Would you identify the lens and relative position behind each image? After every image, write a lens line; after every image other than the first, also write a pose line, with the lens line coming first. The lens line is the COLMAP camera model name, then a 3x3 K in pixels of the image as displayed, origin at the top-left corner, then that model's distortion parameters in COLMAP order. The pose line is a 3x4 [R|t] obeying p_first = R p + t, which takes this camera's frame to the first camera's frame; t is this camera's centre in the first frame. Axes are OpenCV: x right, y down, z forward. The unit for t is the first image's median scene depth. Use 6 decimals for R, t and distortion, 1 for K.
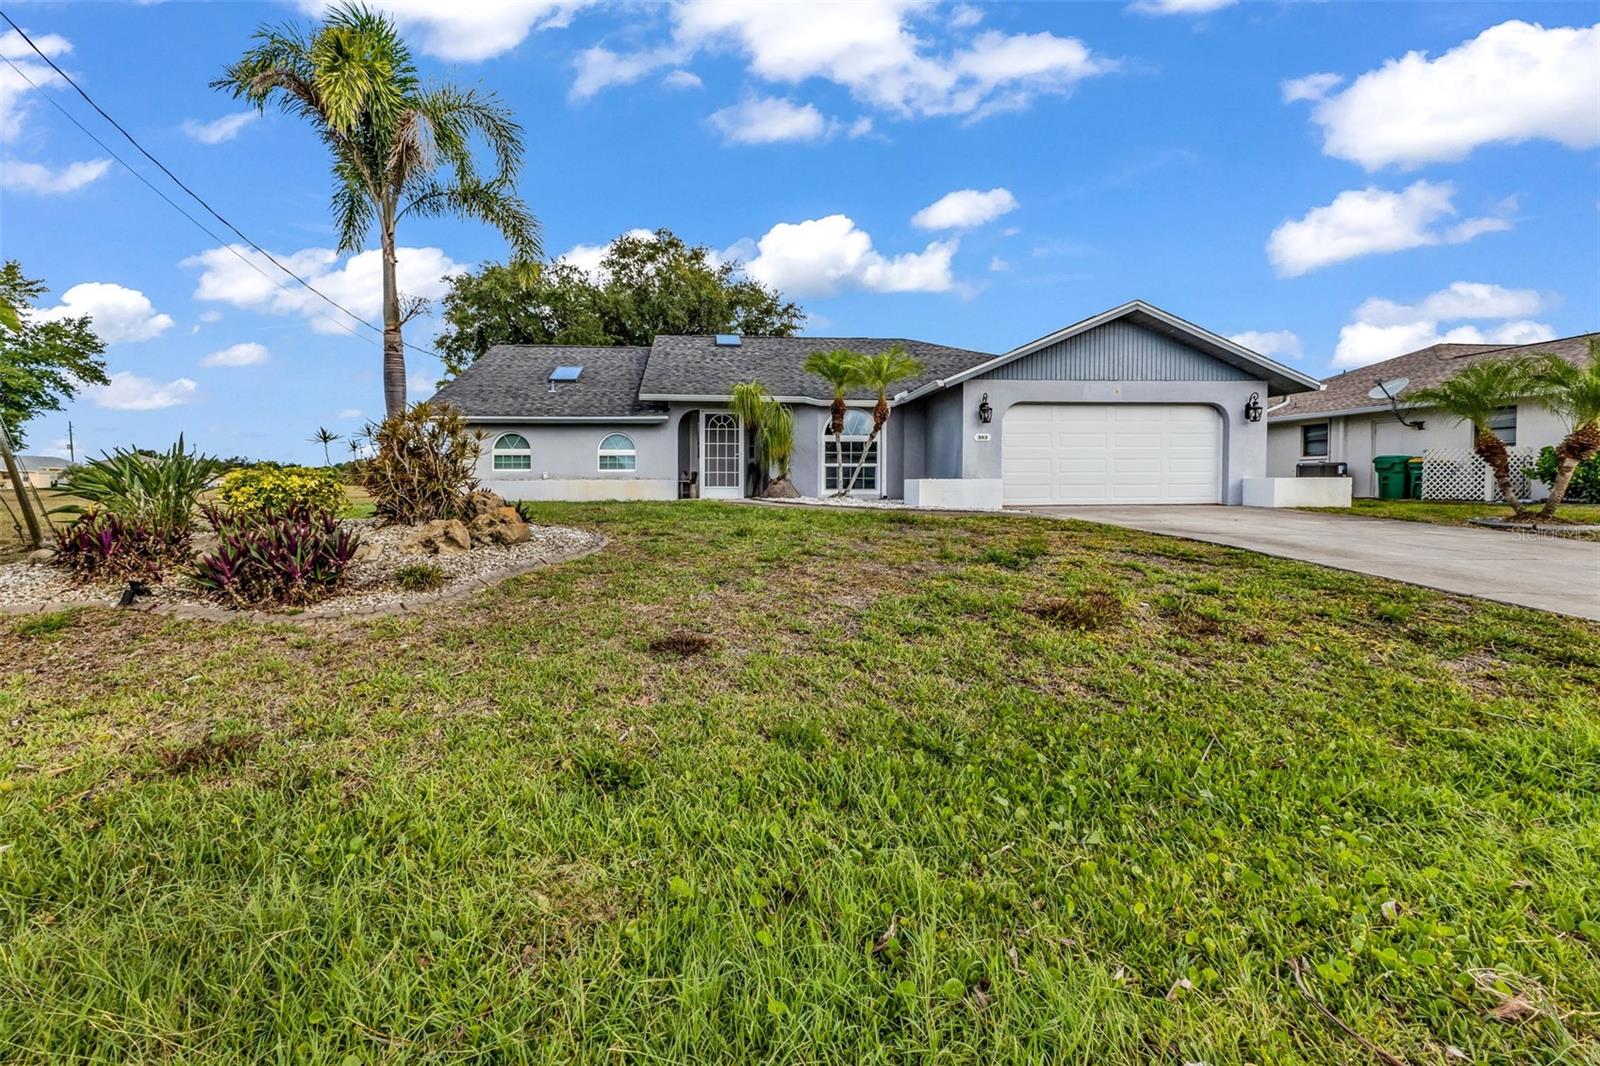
lens RADIAL K [[1236.1, 0, 800.0], [0, 1236.1, 533.0], [0, 0, 1]] dist [0.031851, 0.001580]
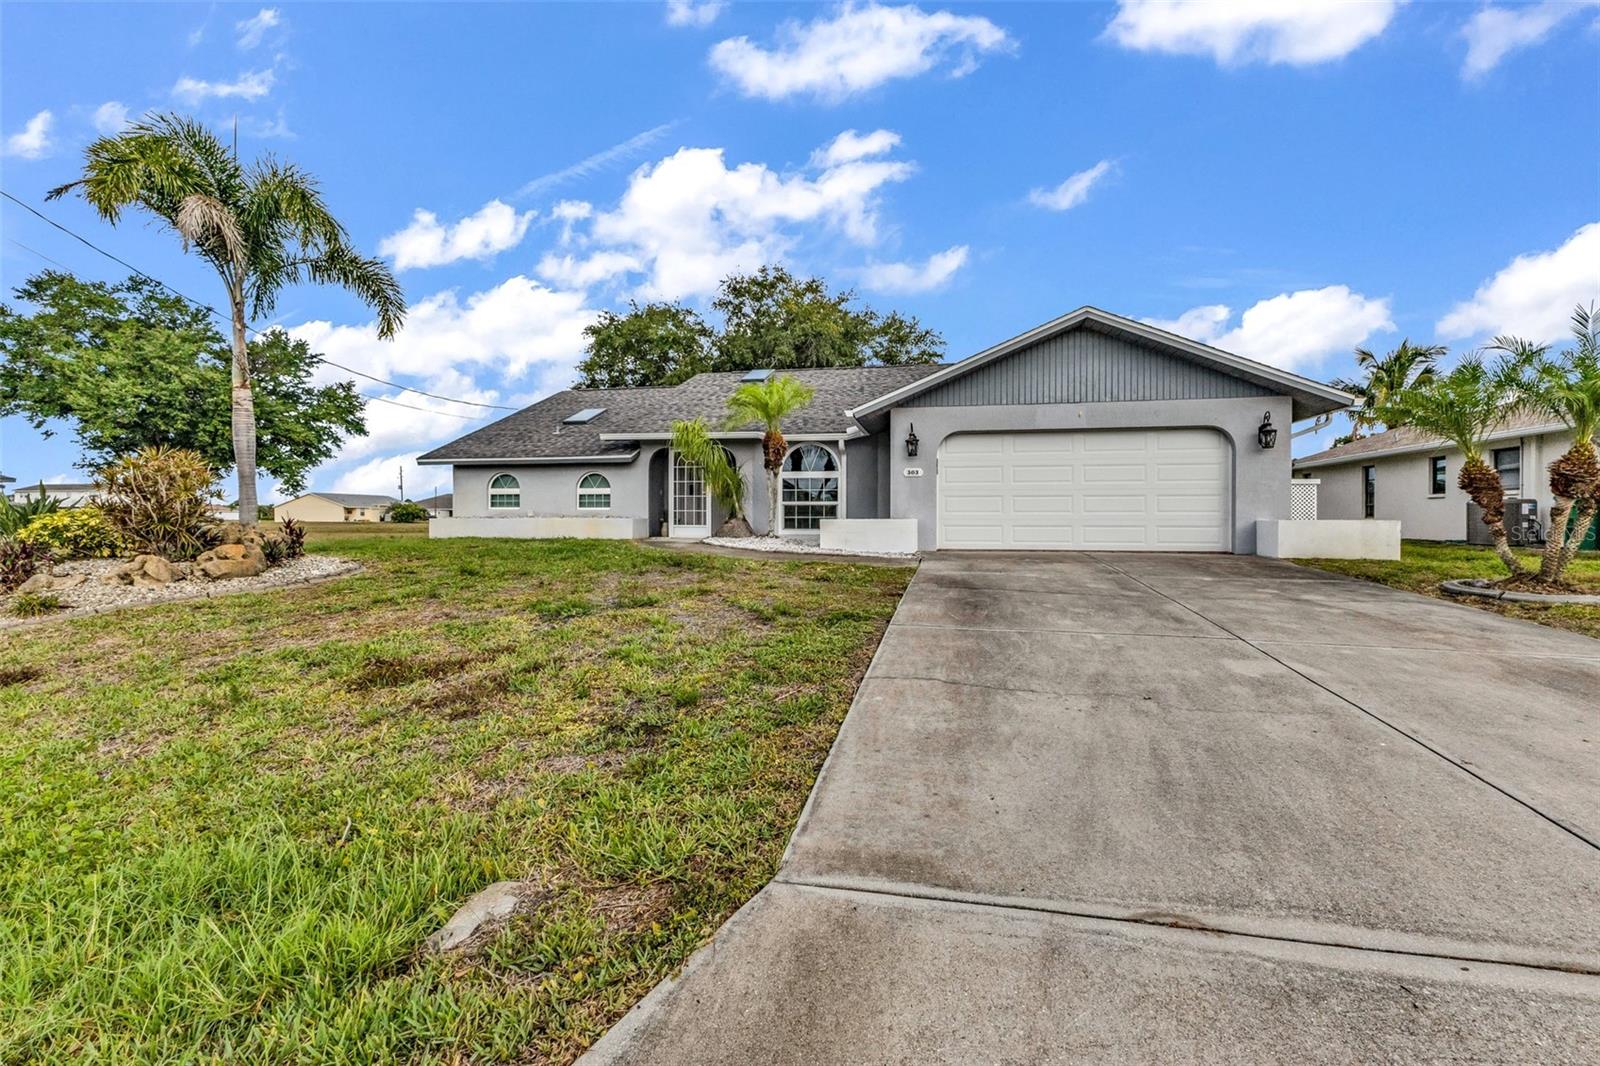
lens RADIAL K [[1236.1, 0, 800.0], [0, 1236.1, 533.0], [0, 0, 1]] dist [0.031851, 0.001580]
pose [[0.877933, 0.012535, -0.478619, 0.485254], [-0.024195, 0.999542, -0.018202, -0.015625], [0.478172, 0.027560, 0.877834, 0.177887]]
